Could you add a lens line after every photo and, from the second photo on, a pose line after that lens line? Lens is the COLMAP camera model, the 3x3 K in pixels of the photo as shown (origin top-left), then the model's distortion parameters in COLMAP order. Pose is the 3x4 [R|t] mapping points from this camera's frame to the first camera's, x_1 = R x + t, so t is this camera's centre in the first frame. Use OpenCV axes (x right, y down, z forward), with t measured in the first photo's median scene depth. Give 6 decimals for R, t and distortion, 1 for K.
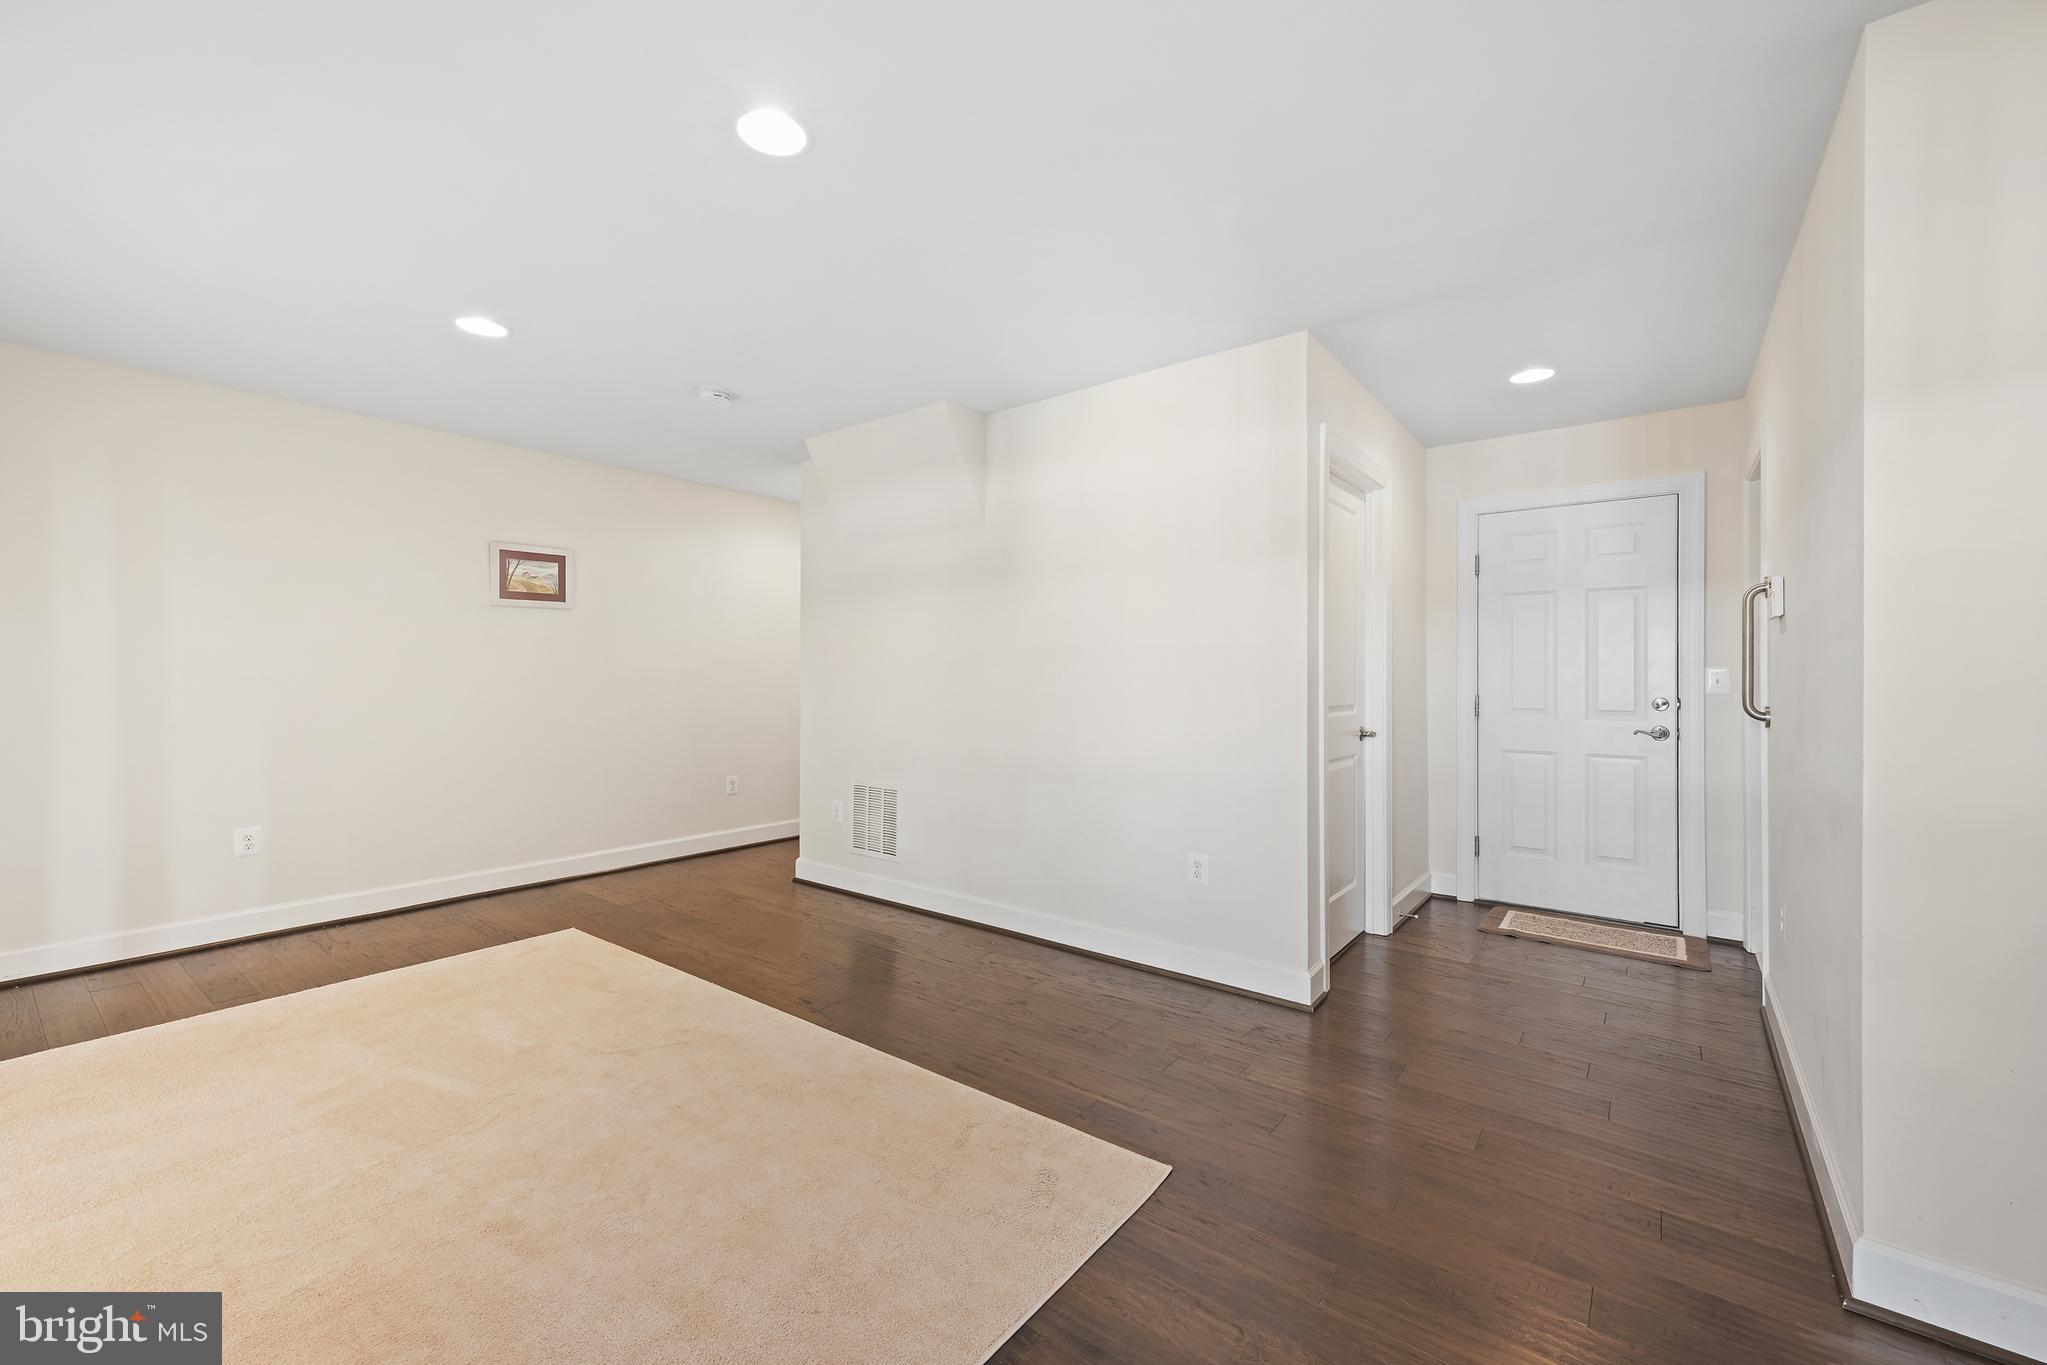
lens RADIAL K [[823.5, 0, 1017.3], [0, 823.5, 665.9], [0, 0, 1]] dist [0.000996, 0.000238]
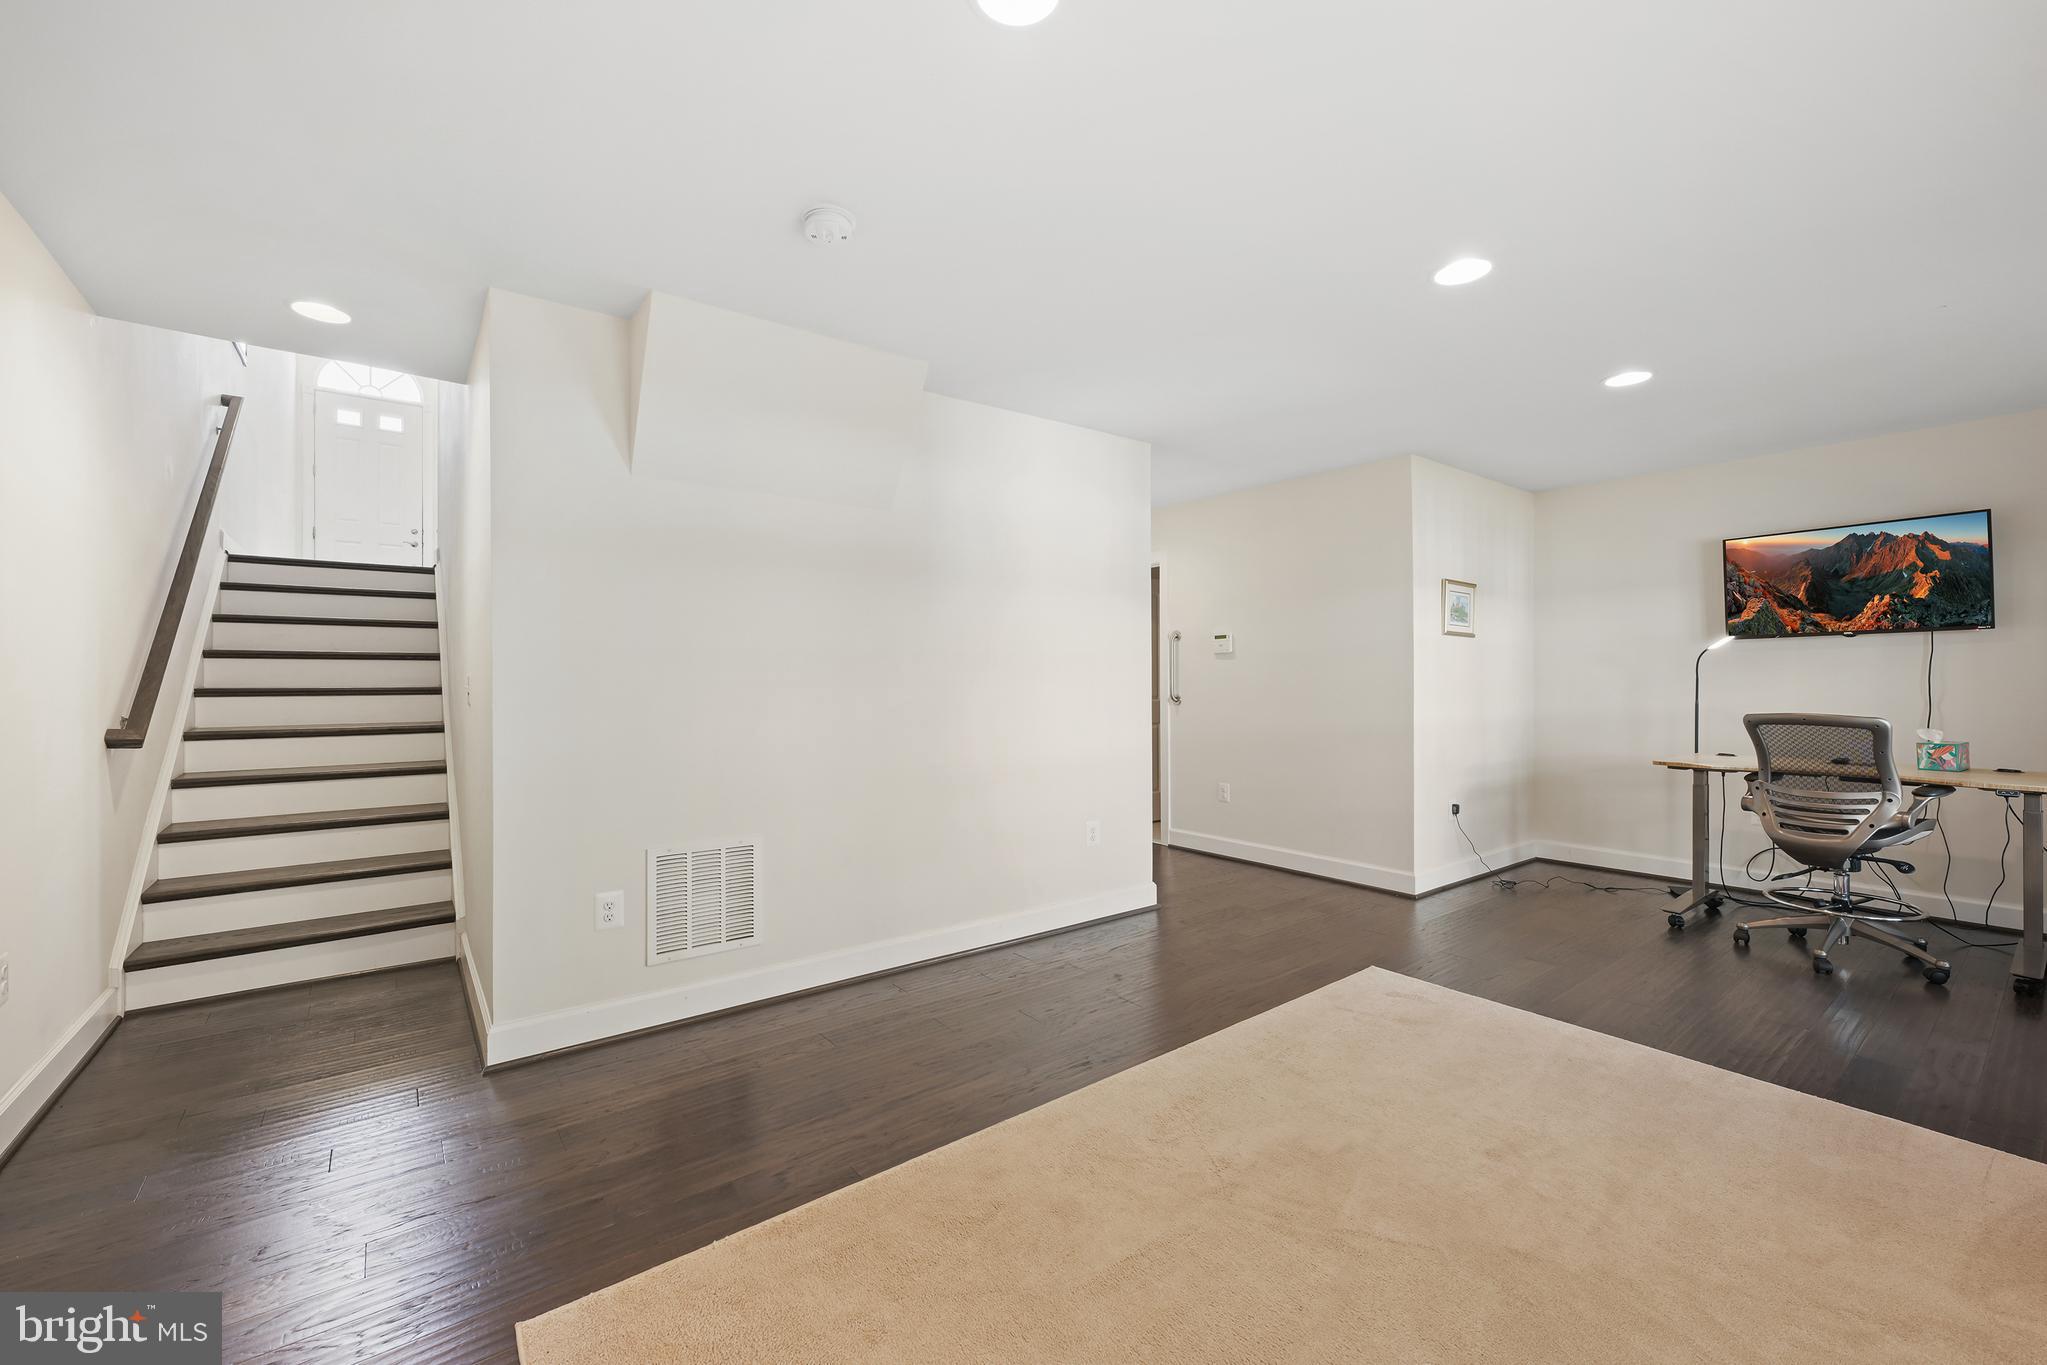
lens RADIAL K [[823.5, 0, 1016.6], [0, 823.5, 673.0], [0, 0, 1]] dist [0.000996, 0.000238]
pose [[0.239972, 0.006542, 0.970758, -0.779357], [-0.008333, 0.999954, -0.004679, 0.005607], [-0.970744, -0.006966, 0.240015, 0.611764]]
